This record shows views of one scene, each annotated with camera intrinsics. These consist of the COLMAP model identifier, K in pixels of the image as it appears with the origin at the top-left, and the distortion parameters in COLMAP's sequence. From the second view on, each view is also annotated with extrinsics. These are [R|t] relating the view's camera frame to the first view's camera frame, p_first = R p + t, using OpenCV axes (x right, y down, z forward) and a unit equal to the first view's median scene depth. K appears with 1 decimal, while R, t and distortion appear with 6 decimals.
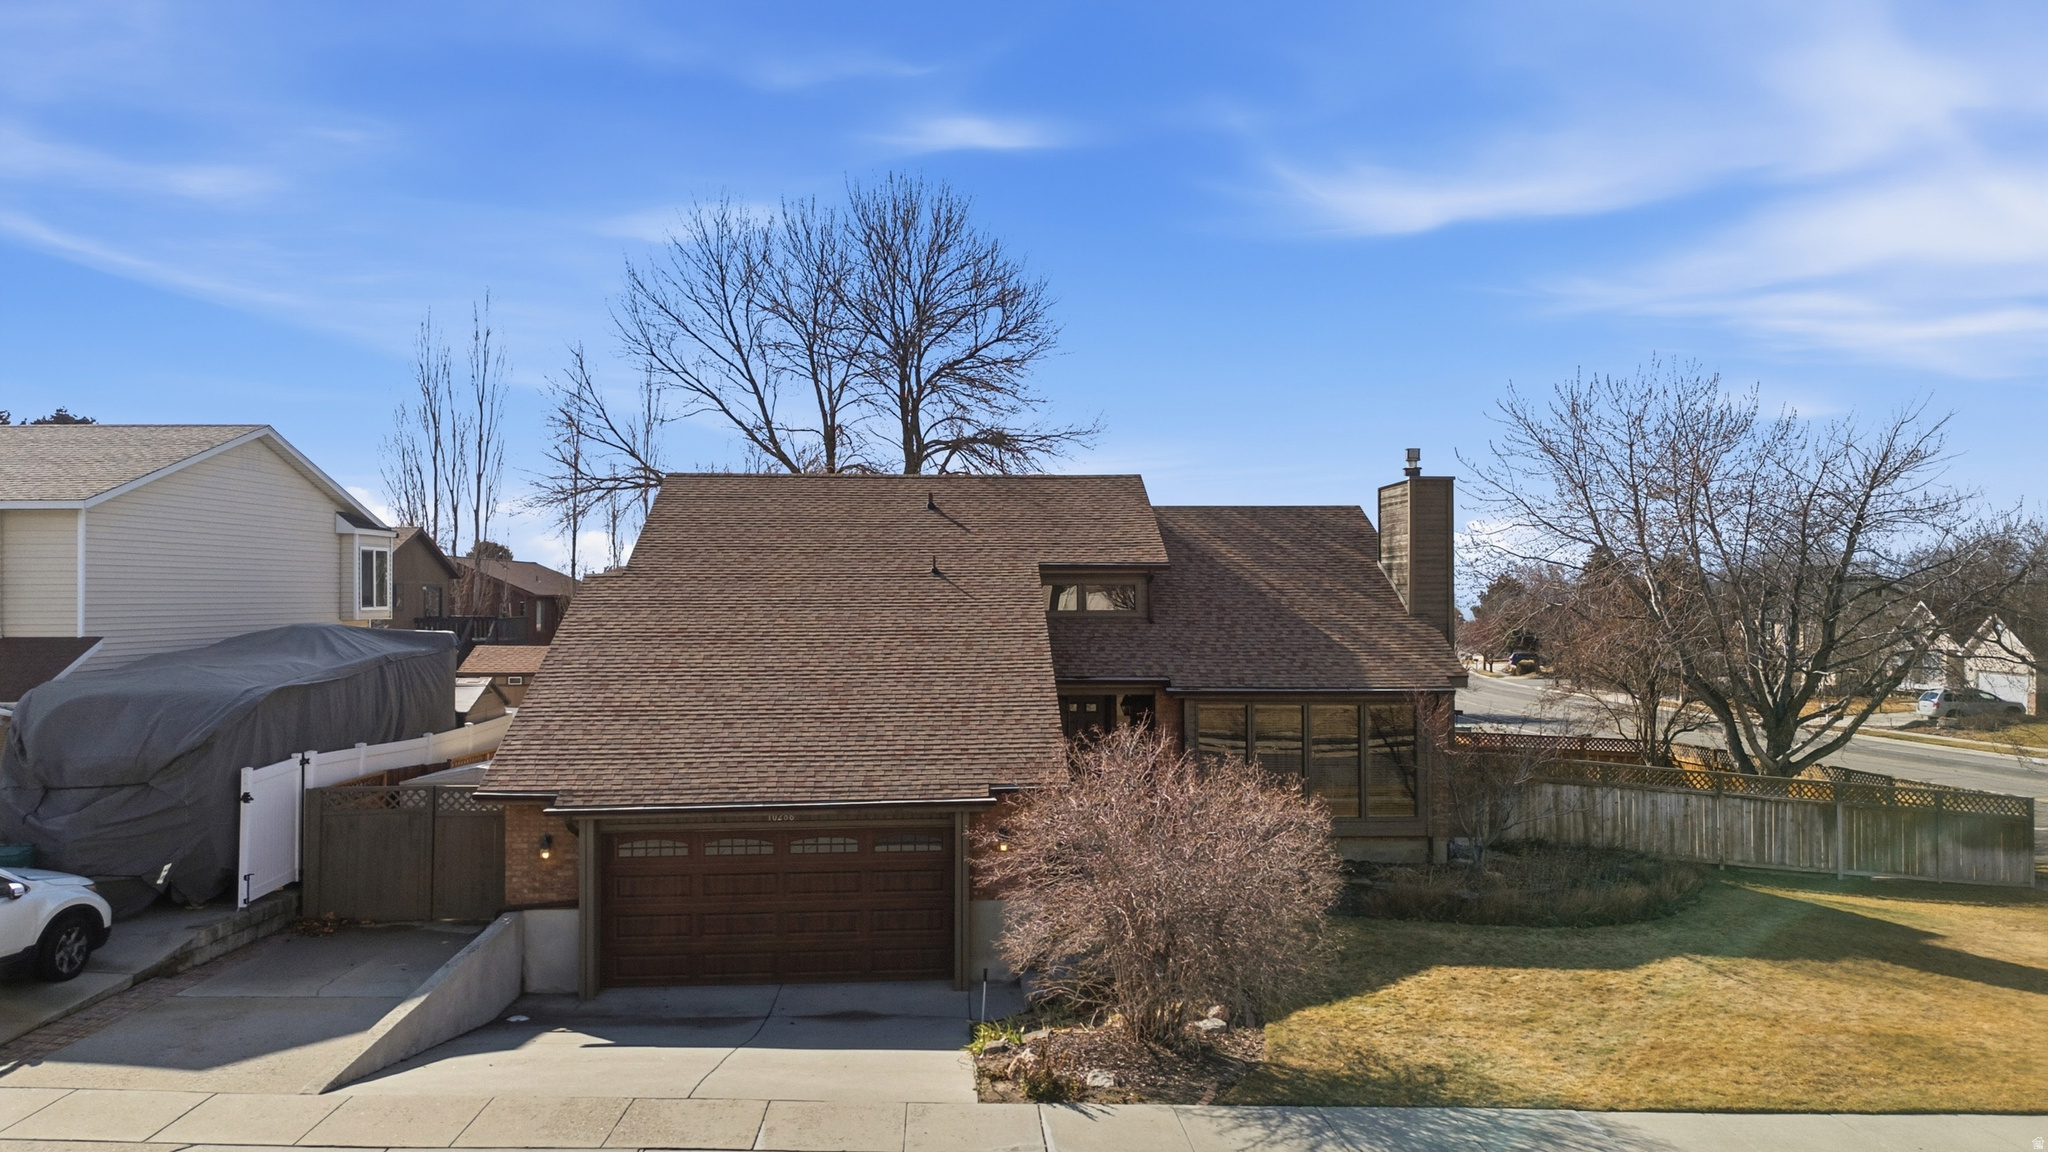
lens RADIAL K [[1495.6, 0, 1024.0], [0, 1495.6, 576.0], [0, 0, 1]] dist [0.084251, -0.074306]
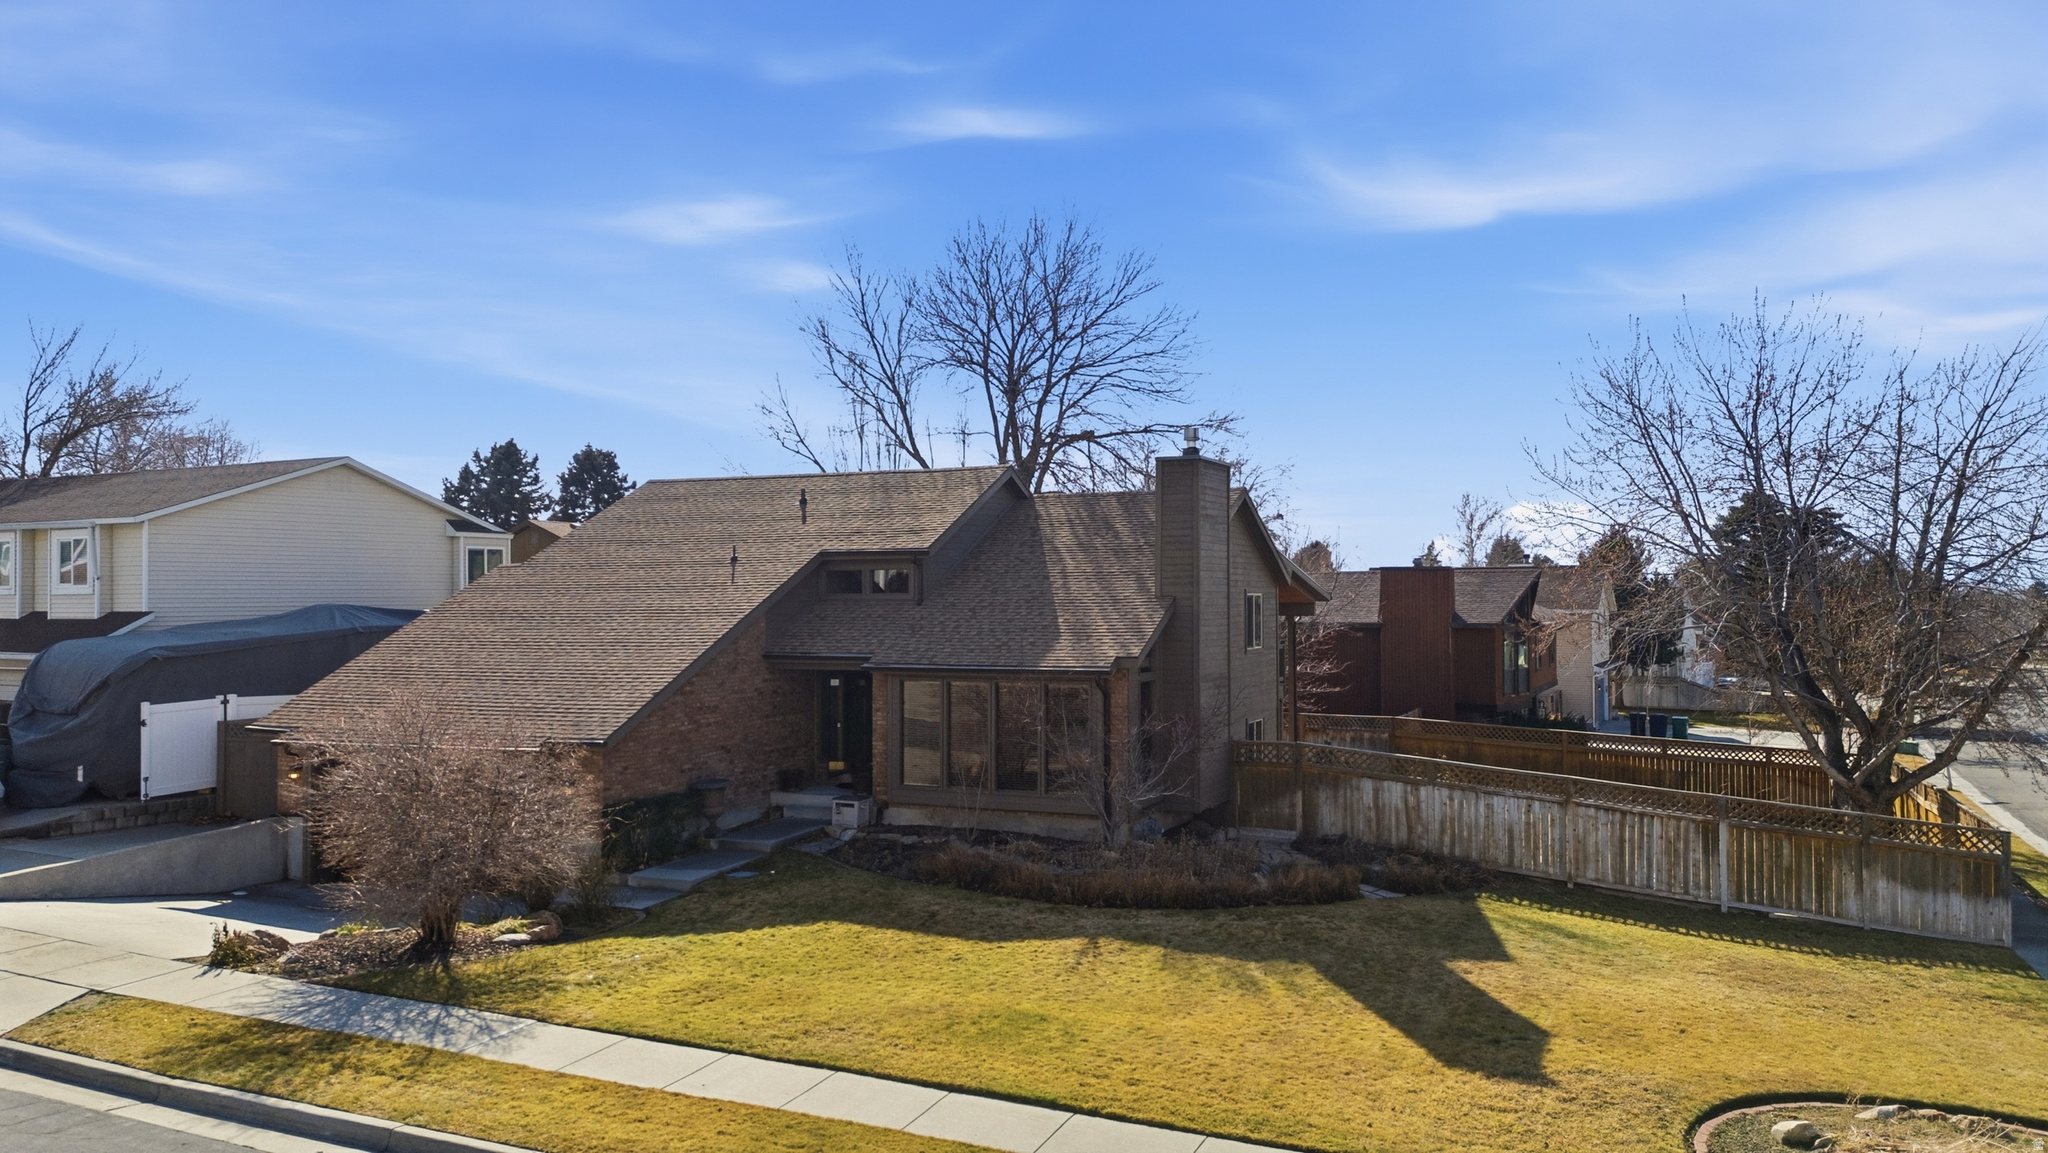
lens RADIAL K [[1495.6, 0, 1024.0], [0, 1495.6, 576.5], [0, 0, 1]] dist [0.084251, -0.074306]
pose [[0.886150, -0.007998, -0.463330, 0.865209], [0.009120, 0.999958, 0.000181, 0.015777], [0.463309, -0.004386, 0.886186, 0.118826]]
